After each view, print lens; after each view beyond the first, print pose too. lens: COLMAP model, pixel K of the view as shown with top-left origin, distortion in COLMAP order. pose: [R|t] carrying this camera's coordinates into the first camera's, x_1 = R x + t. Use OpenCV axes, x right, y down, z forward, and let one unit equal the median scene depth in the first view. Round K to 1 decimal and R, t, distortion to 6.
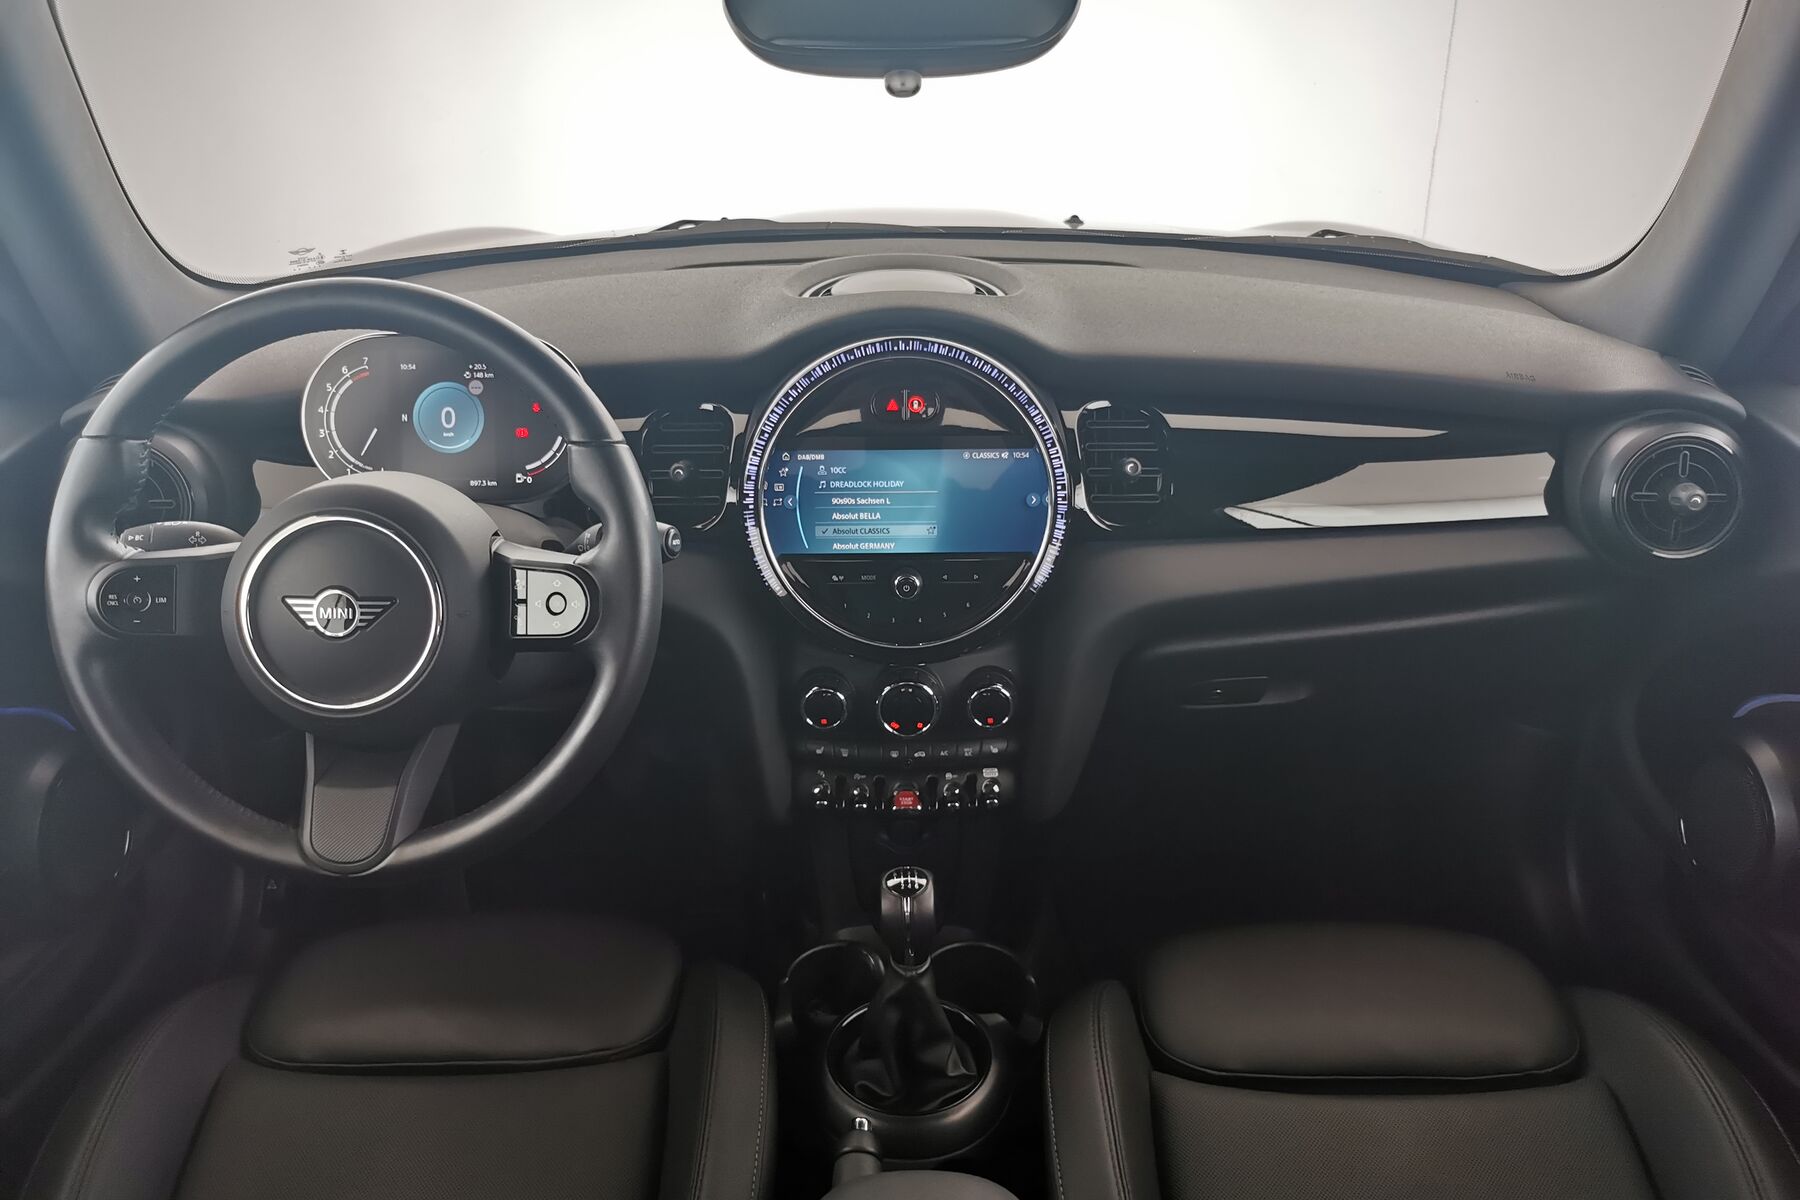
lens RADIAL K [[1363.1, 0, 923.6], [0, 1363.1, 590.8], [0, 0, 1]] dist [0.022993, -0.022943]
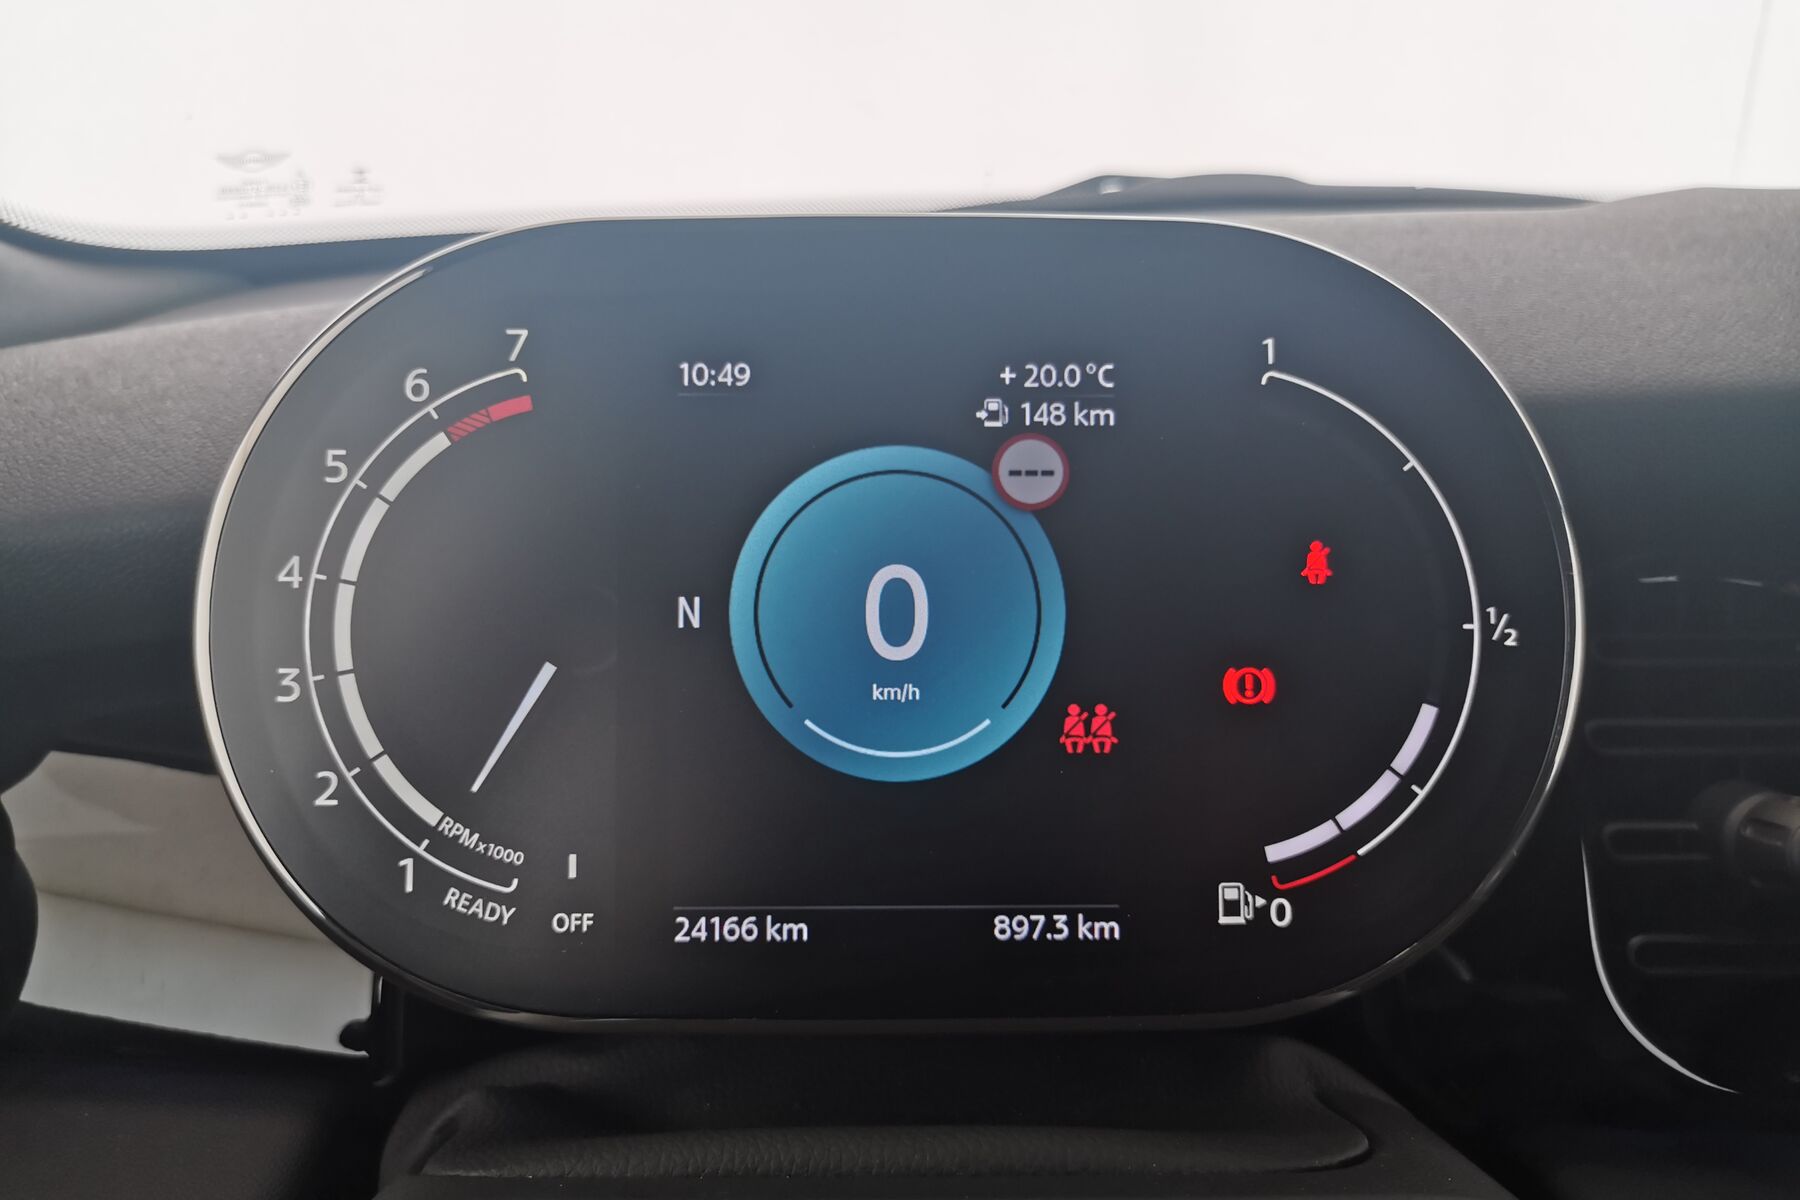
lens RADIAL K [[1363.1, 0, 894.4], [0, 1363.1, 601.4], [0, 0, 1]] dist [0.022993, -0.022943]
pose [[0.999796, 0.007012, 0.018957, -0.352697], [-0.004595, 0.992190, -0.124647, -0.102346], [-0.019683, 0.124535, 0.992020, 0.792767]]
